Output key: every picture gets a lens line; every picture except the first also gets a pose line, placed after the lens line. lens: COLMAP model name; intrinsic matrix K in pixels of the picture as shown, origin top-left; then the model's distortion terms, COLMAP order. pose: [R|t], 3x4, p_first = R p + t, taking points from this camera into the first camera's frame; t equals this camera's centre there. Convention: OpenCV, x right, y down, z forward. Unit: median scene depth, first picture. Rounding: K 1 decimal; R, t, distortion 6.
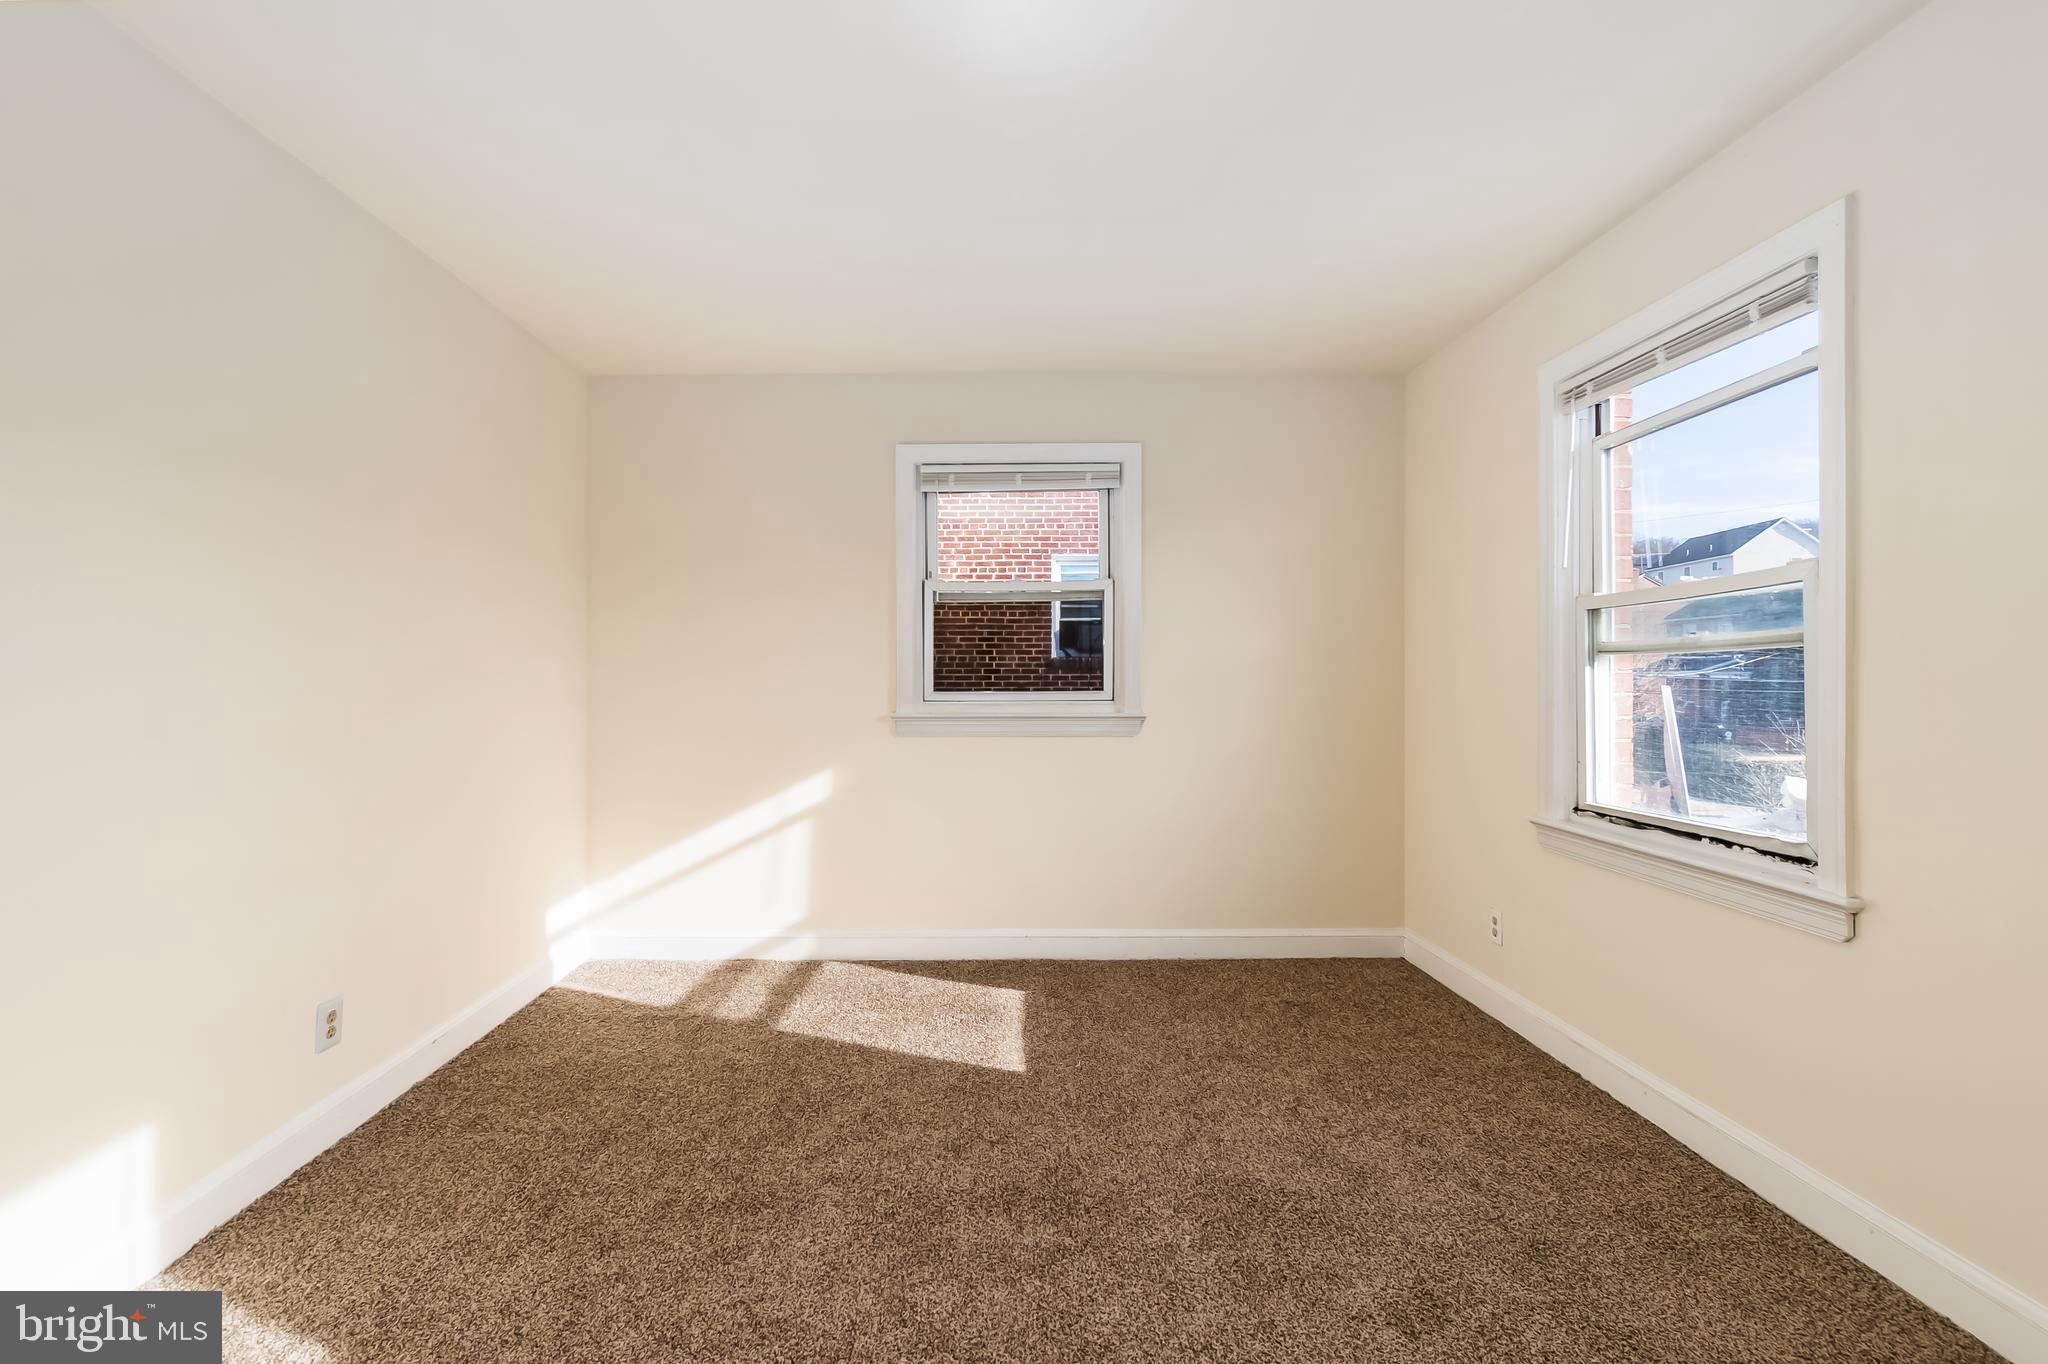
lens RADIAL K [[902.5, 0, 1025.5], [0, 902.5, 678.0], [0, 0, 1]] dist [-0.001293, -0.000181]
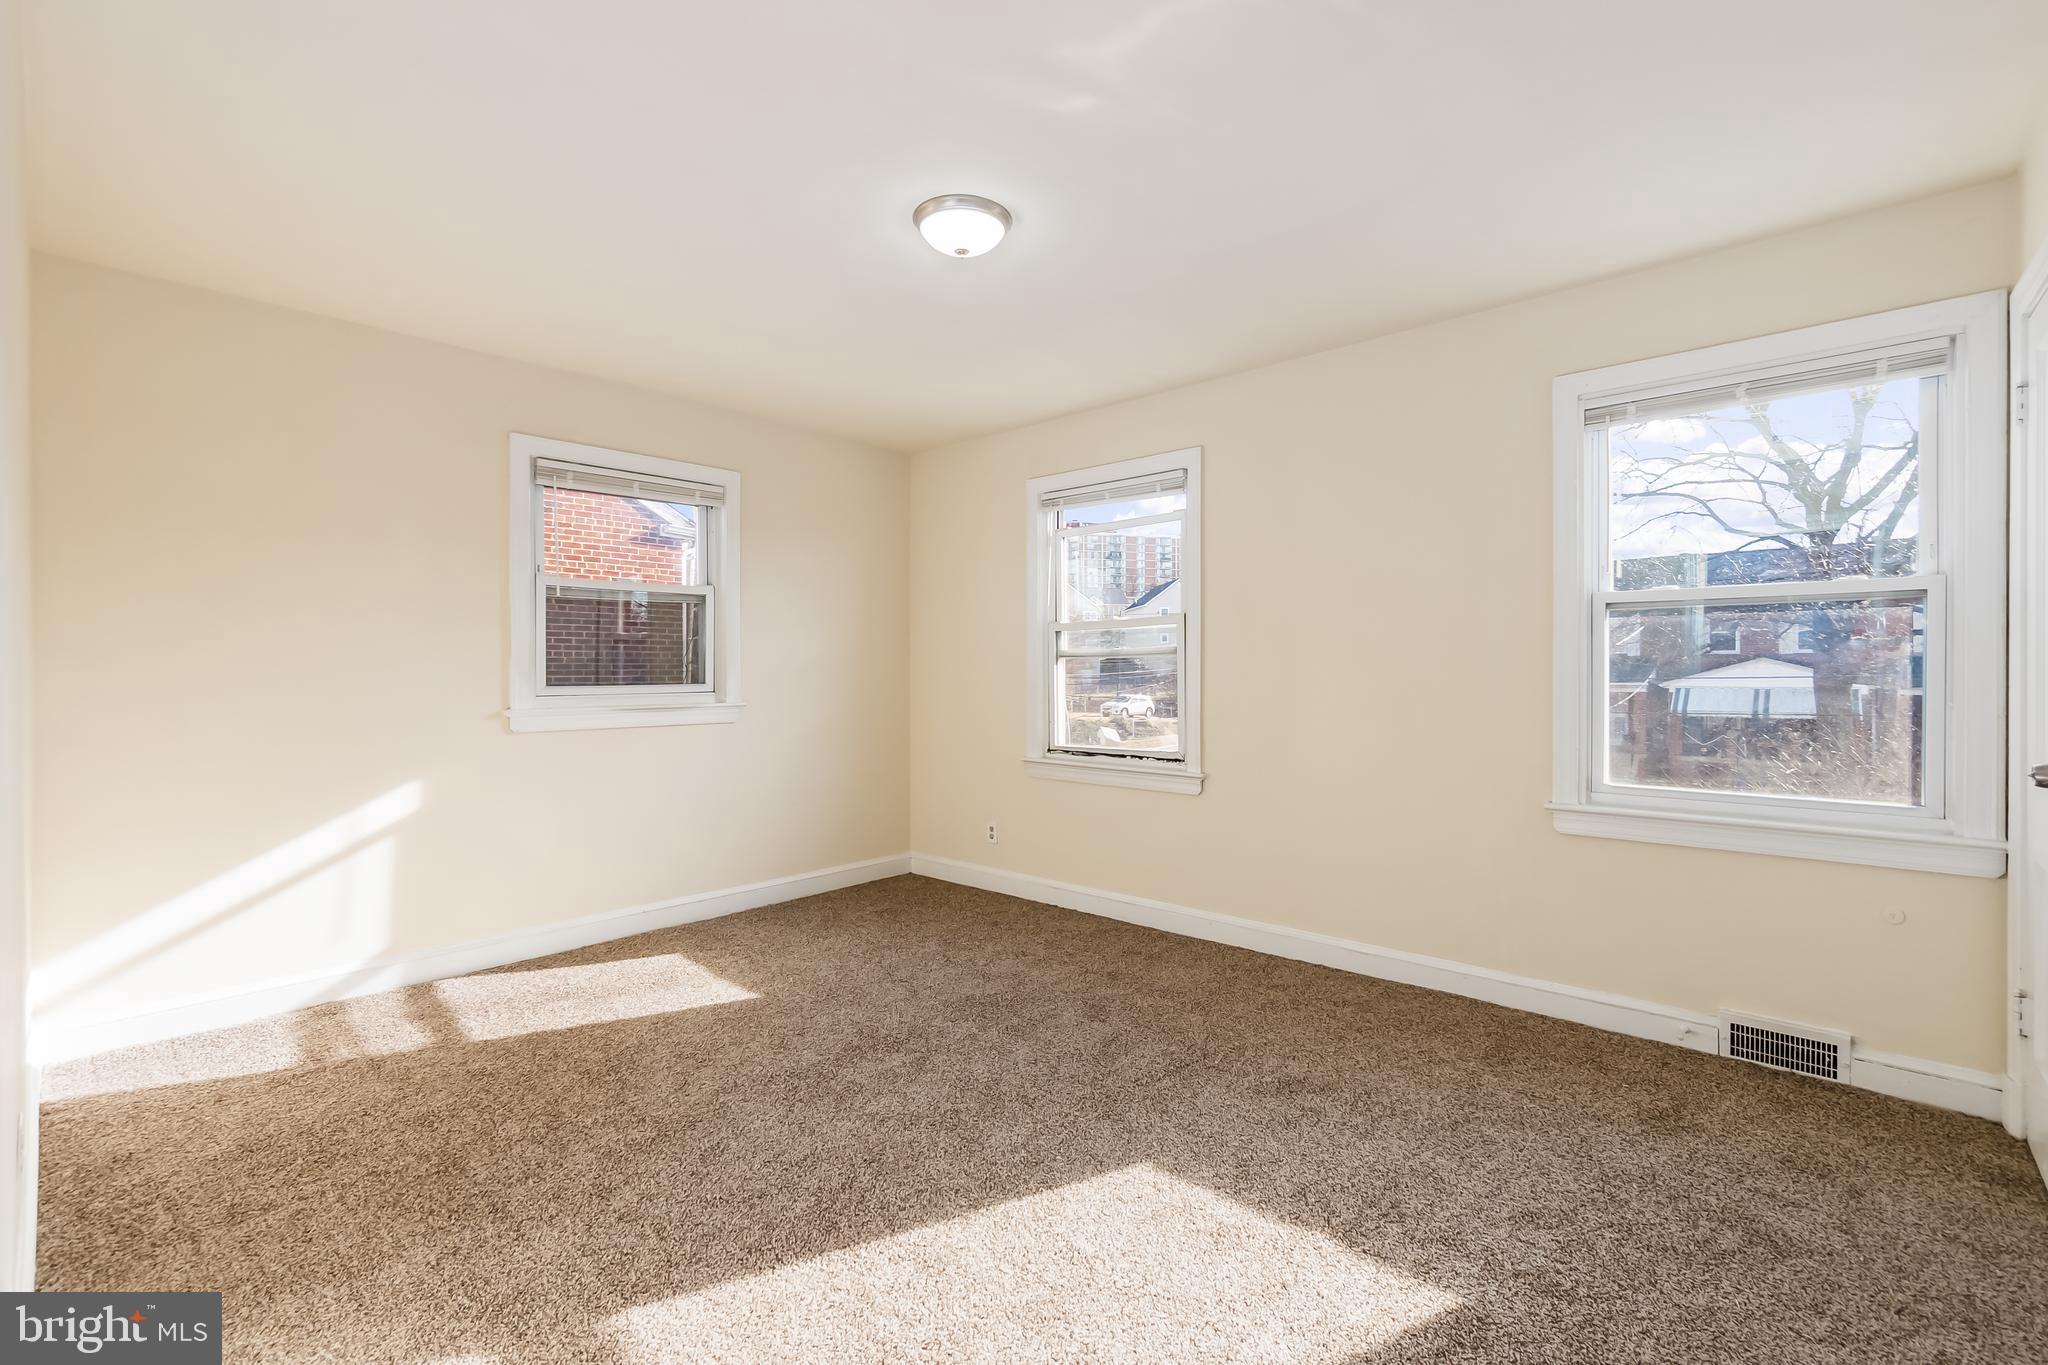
lens RADIAL K [[902.5, 0, 1023.8], [0, 902.5, 677.2], [0, 0, 1]] dist [-0.001293, -0.000181]
pose [[0.662371, -0.005287, 0.749157, -0.584669], [0.002780, 0.999986, 0.004599, 0.002451], [-0.749171, -0.000964, 0.662376, -0.063591]]
